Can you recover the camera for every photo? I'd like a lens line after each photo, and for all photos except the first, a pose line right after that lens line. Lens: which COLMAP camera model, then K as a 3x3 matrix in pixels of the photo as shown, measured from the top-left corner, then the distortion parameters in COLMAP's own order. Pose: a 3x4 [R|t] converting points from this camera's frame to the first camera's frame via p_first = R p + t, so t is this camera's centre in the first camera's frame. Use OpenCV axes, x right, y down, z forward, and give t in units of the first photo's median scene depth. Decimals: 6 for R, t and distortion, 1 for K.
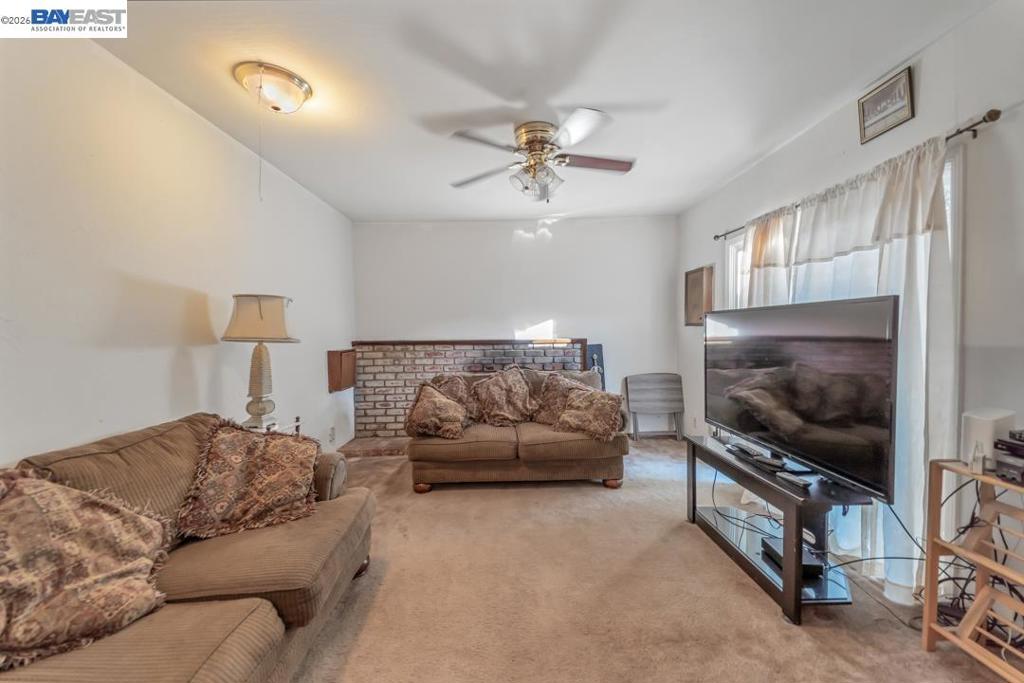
lens RADIAL K [[403.8, 0, 522.4], [0, 403.8, 348.9], [0, 0, 1]] dist [0.084672, -0.040141]
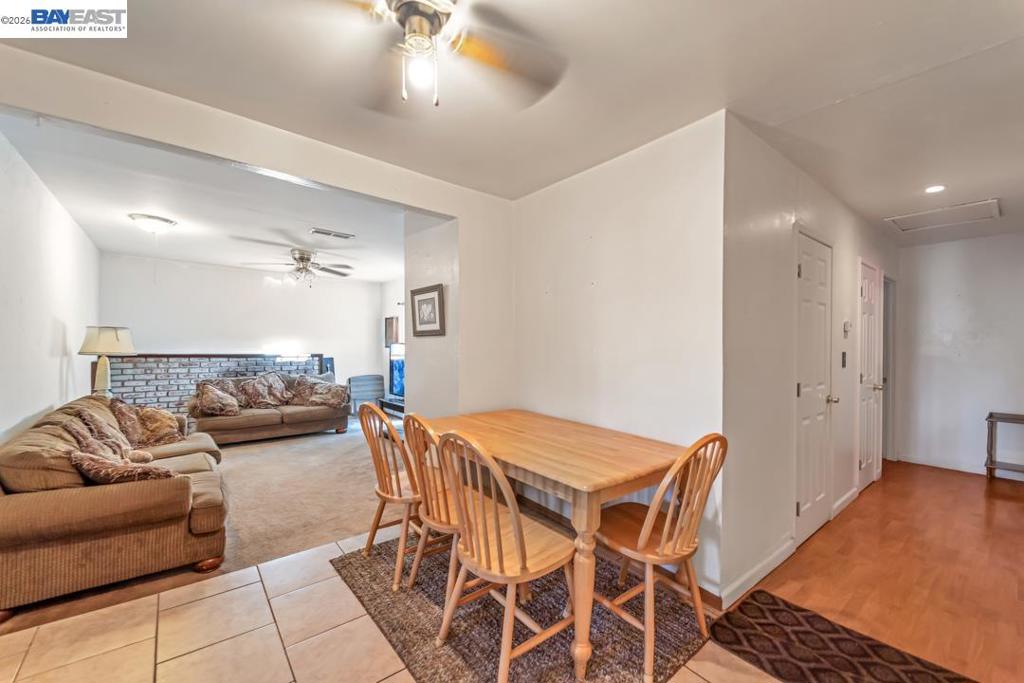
lens RADIAL K [[403.8, 0, 522.4], [0, 403.8, 348.9], [0, 0, 1]] dist [0.084672, -0.040141]
pose [[0.789970, 0.018749, 0.612859, -0.247476], [0.003062, 0.999399, -0.034521, 0.015017], [-0.613138, 0.029147, 0.789438, -0.872694]]
